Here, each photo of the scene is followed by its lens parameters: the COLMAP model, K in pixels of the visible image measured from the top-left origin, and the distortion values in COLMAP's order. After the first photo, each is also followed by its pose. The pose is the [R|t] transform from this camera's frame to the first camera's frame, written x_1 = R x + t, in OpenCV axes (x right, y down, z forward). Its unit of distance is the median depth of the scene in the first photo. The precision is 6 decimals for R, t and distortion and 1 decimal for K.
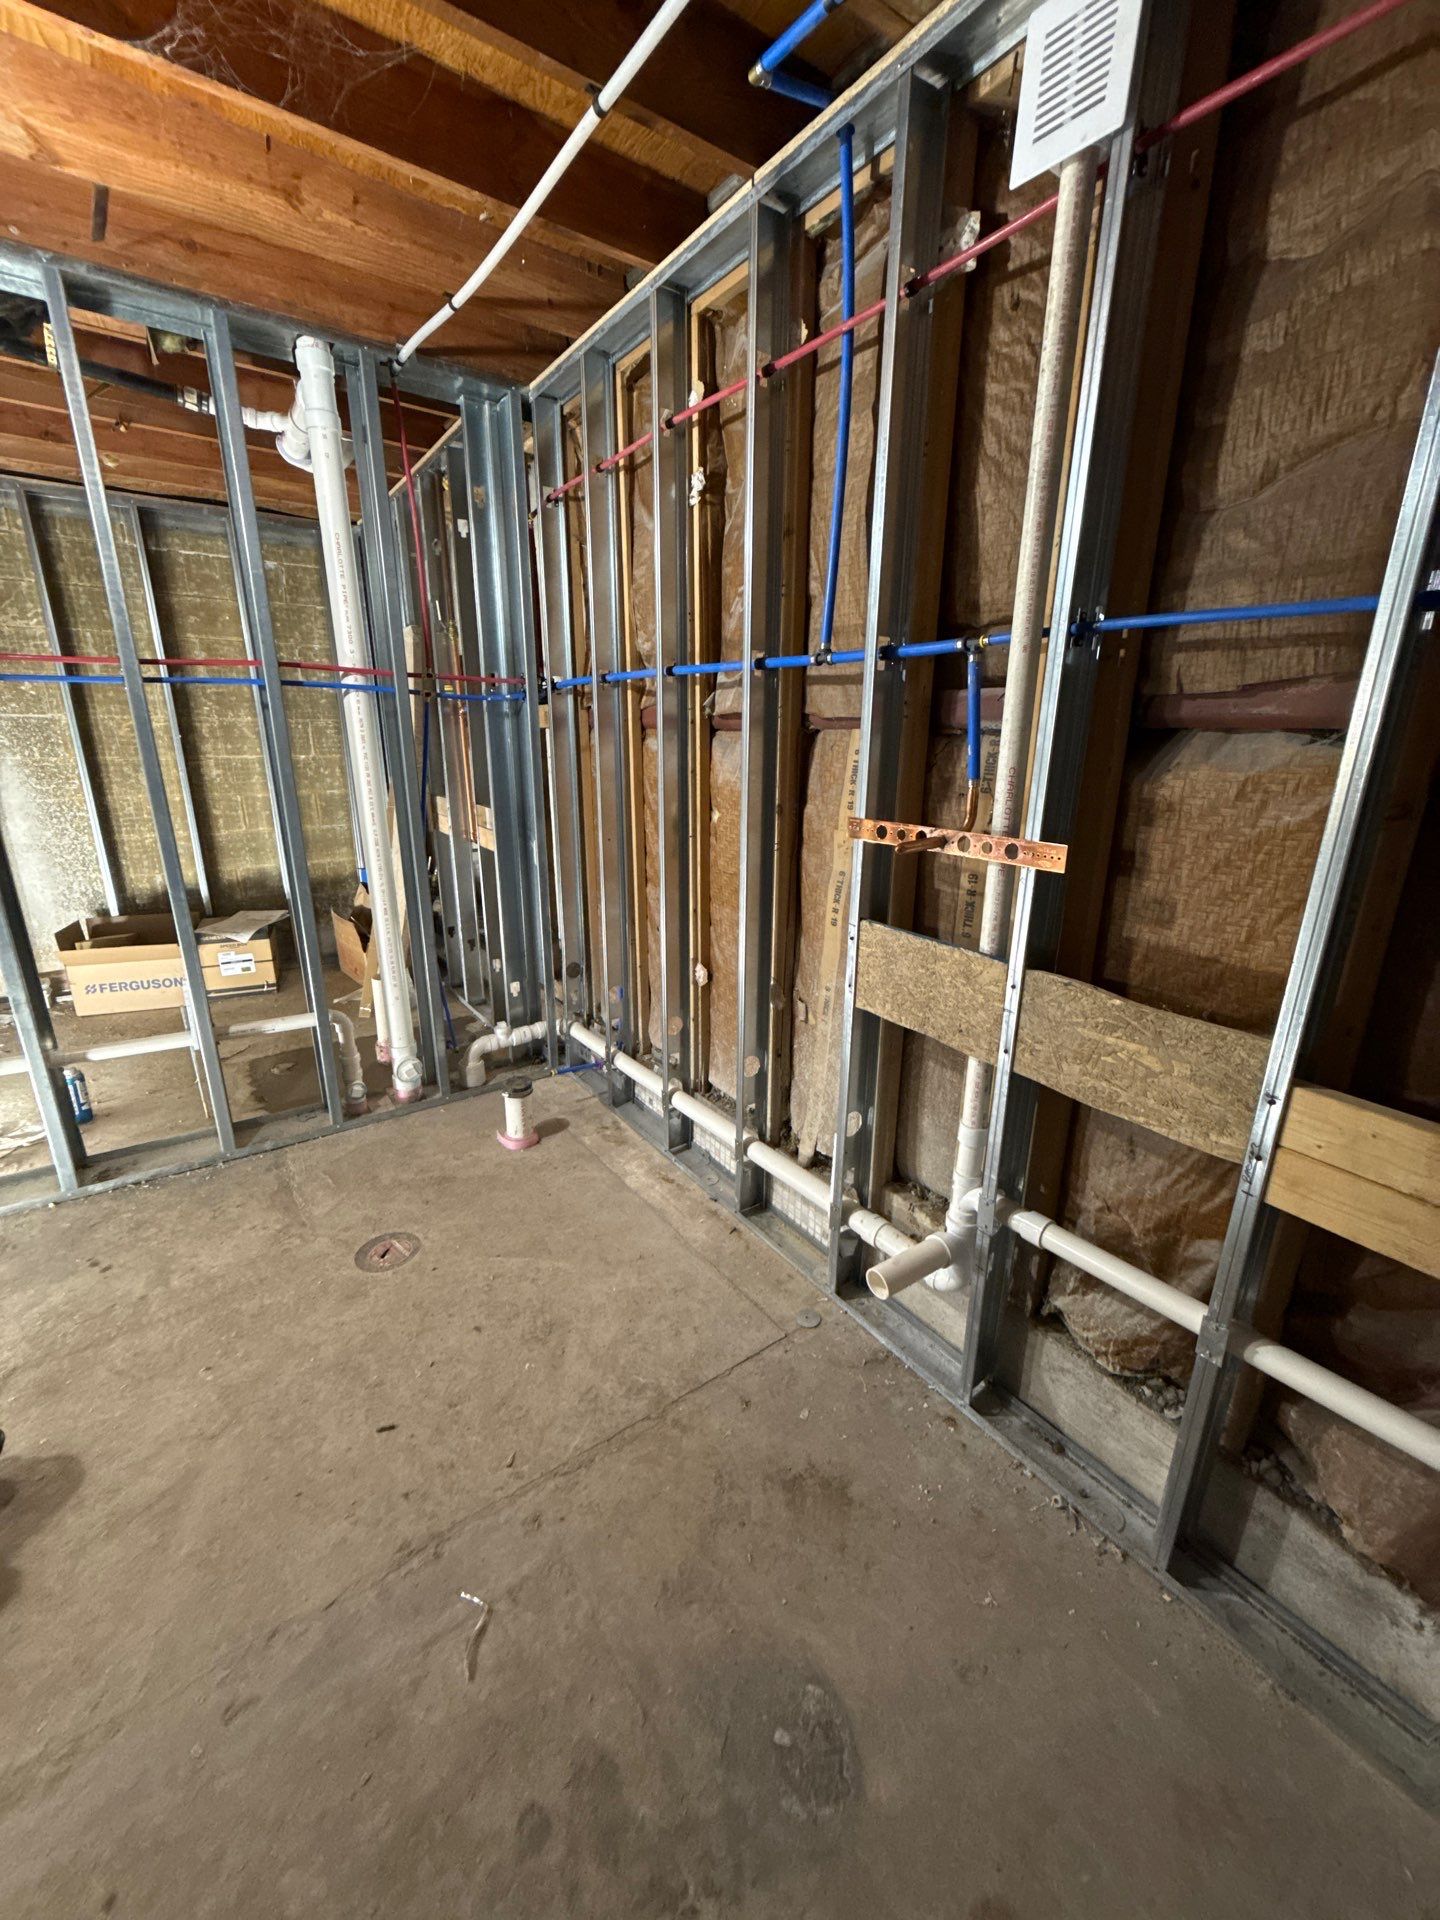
lens RADIAL K [[760.5, 0, 717.4], [0, 760.5, 962.3], [0, 0, 1]] dist [-0.000505, -0.000319]
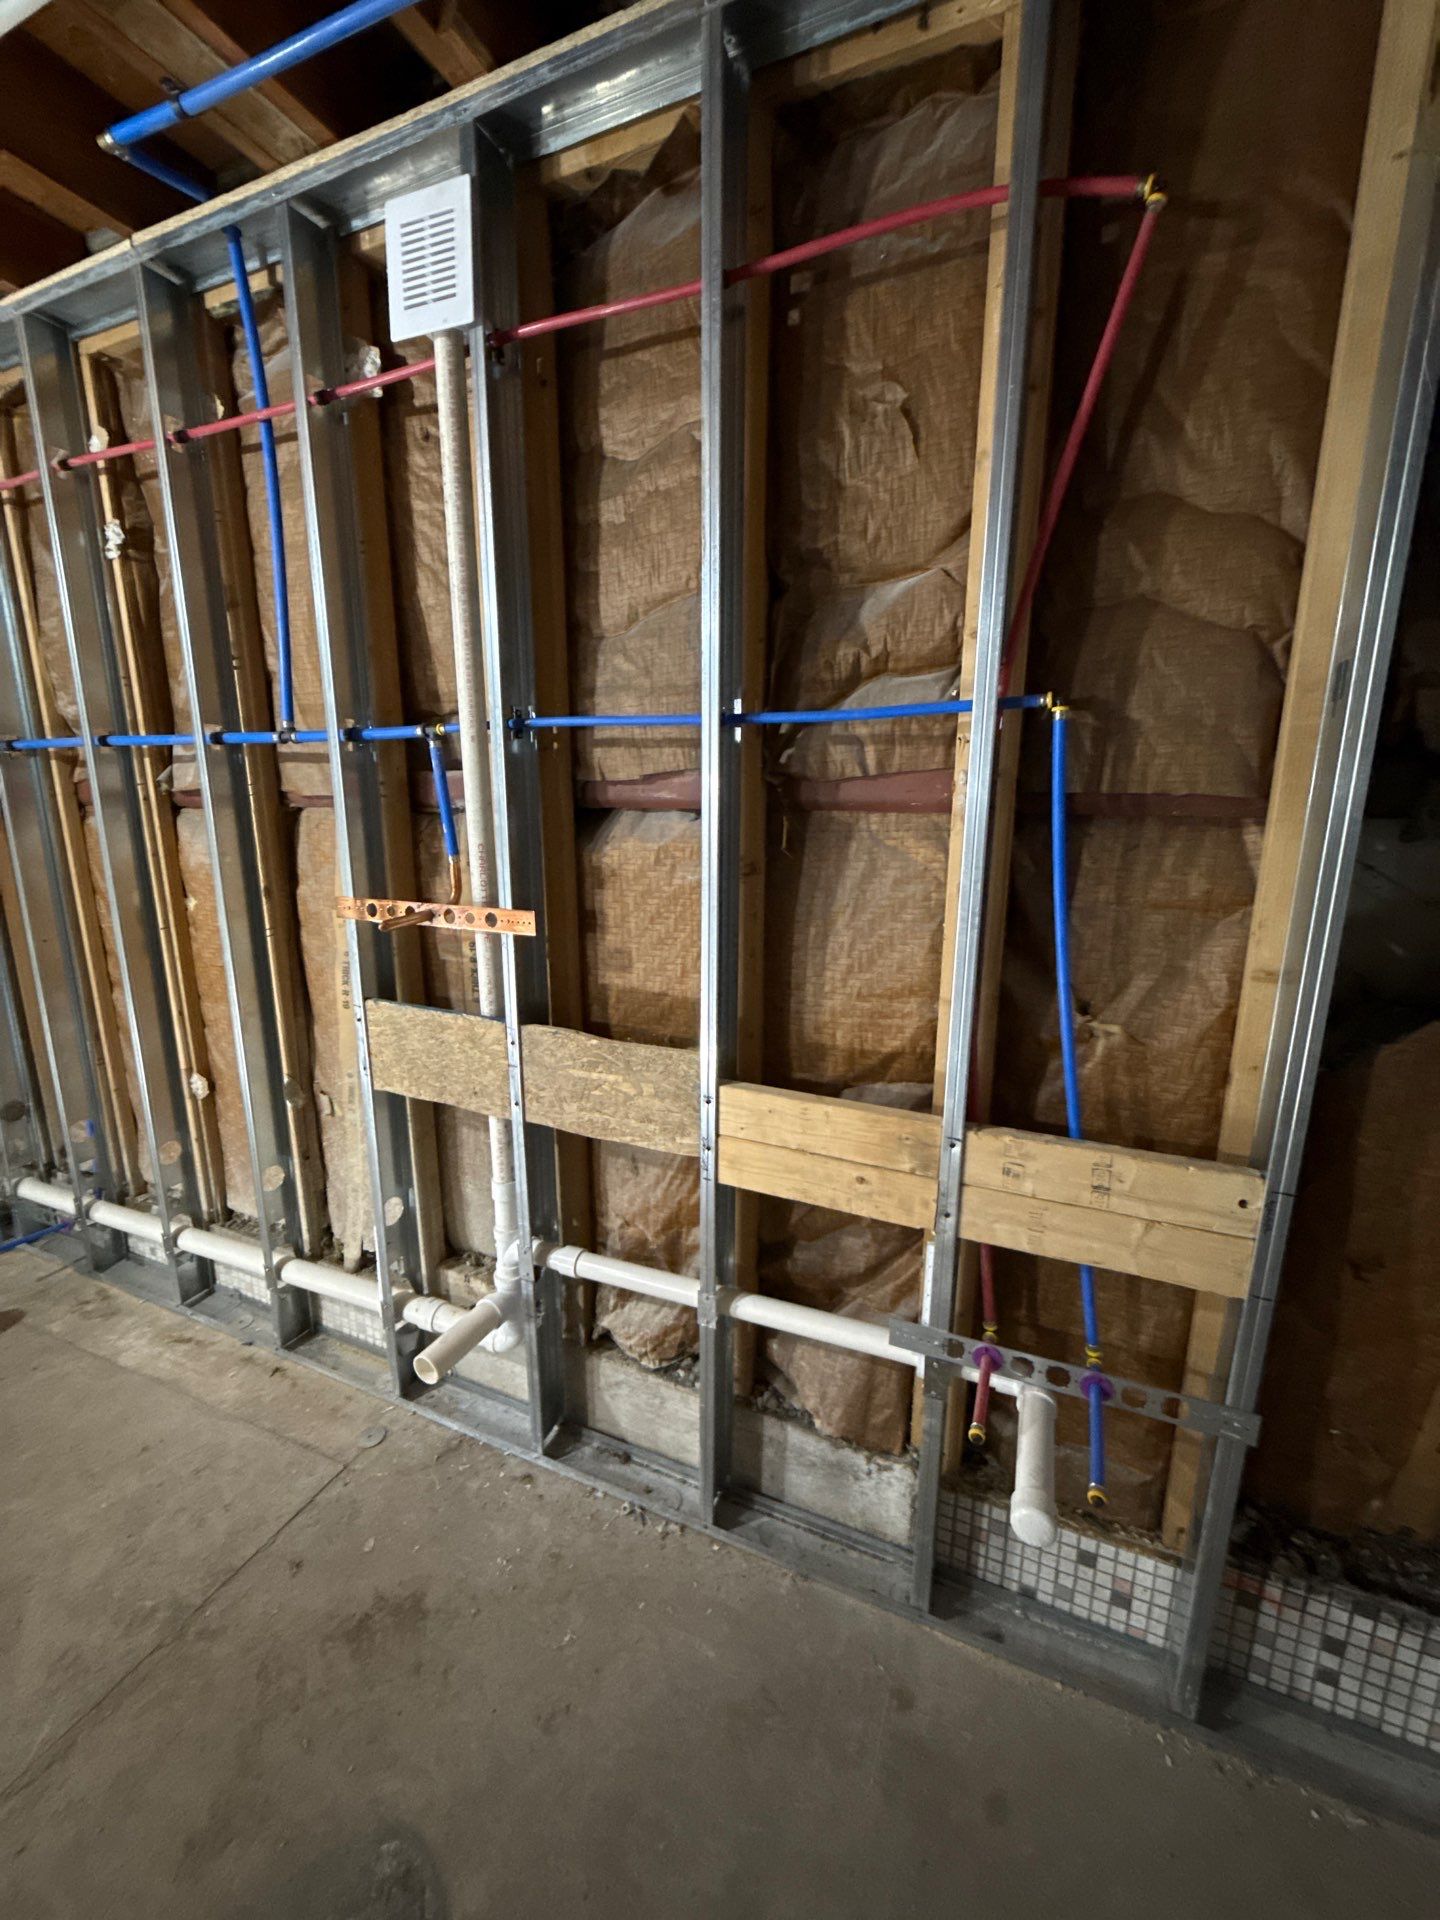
lens RADIAL K [[760.5, 0, 721.5], [0, 760.5, 961.1], [0, 0, 1]] dist [-0.000505, -0.000319]
pose [[0.851940, -0.113113, 0.511277, 0.096823], [0.155632, 0.986965, -0.040977, 0.007281], [-0.499978, 0.114481, 0.858438, -0.081766]]
